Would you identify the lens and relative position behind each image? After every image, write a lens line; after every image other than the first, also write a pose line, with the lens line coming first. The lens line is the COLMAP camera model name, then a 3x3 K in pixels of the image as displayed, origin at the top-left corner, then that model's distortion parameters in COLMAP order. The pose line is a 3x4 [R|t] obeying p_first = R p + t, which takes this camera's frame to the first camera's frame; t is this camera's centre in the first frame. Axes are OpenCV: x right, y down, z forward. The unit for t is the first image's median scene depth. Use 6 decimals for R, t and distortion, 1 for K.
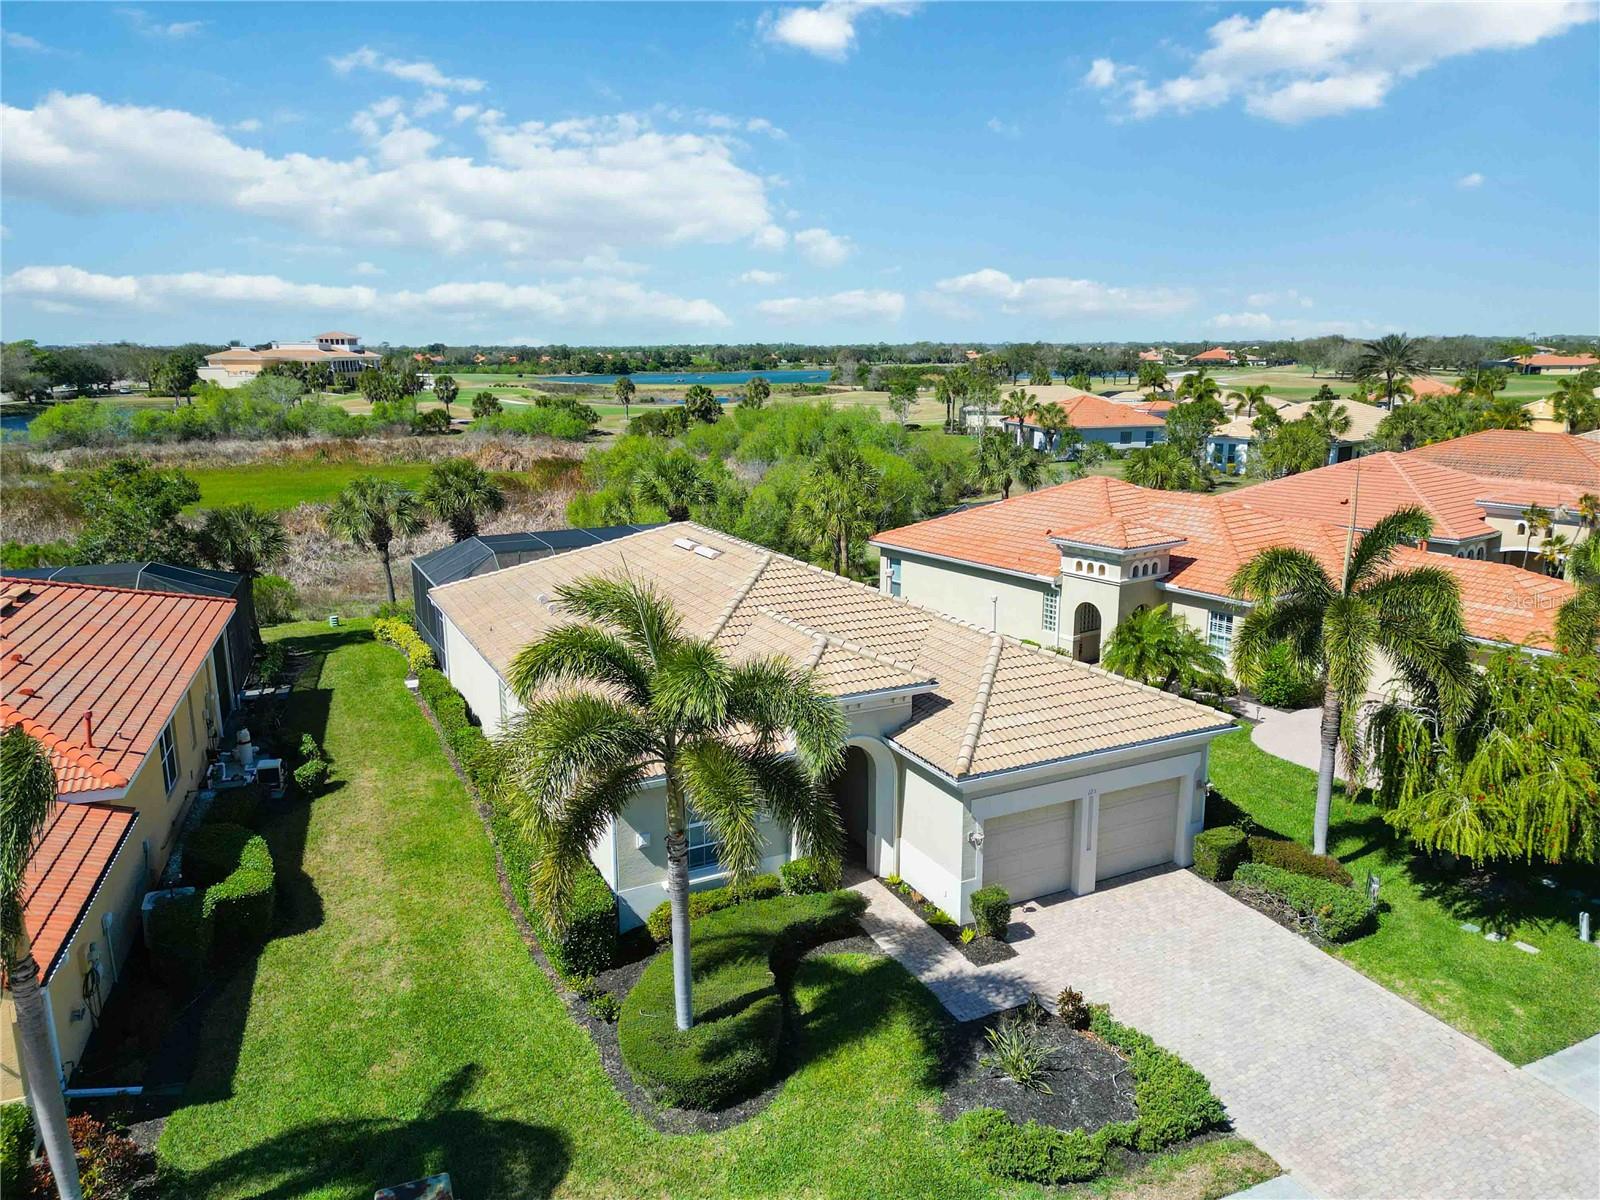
lens RADIAL K [[1103.1, 0, 785.0], [0, 1103.1, 613.5], [0, 0, 1]] dist [0.054016, -0.044952]
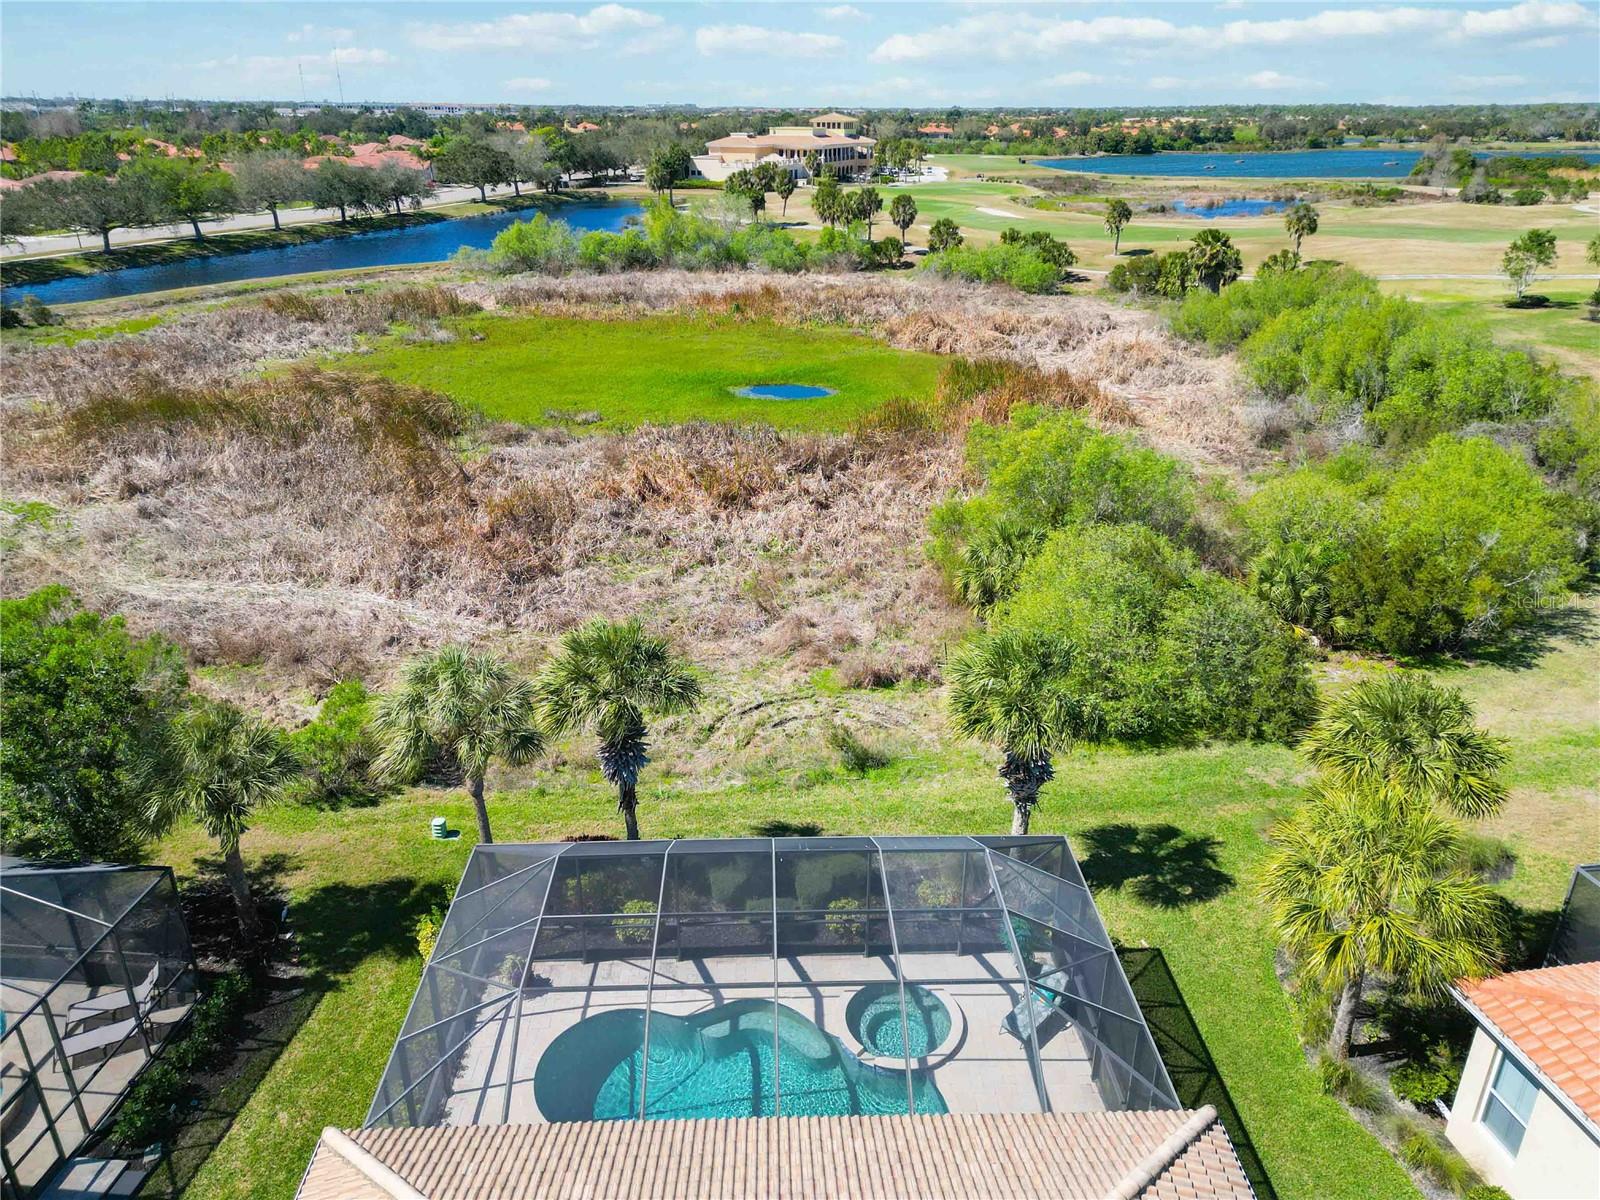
lens RADIAL K [[1103.1, 0, 795.2], [0, 1103.1, 608.7], [0, 0, 1]] dist [0.054016, -0.044952]
pose [[0.908815, 0.177193, -0.377700, -0.005569], [-0.104544, 0.973163, 0.204996, -0.099850], [0.403888, -0.146818, 0.902950, 0.208487]]
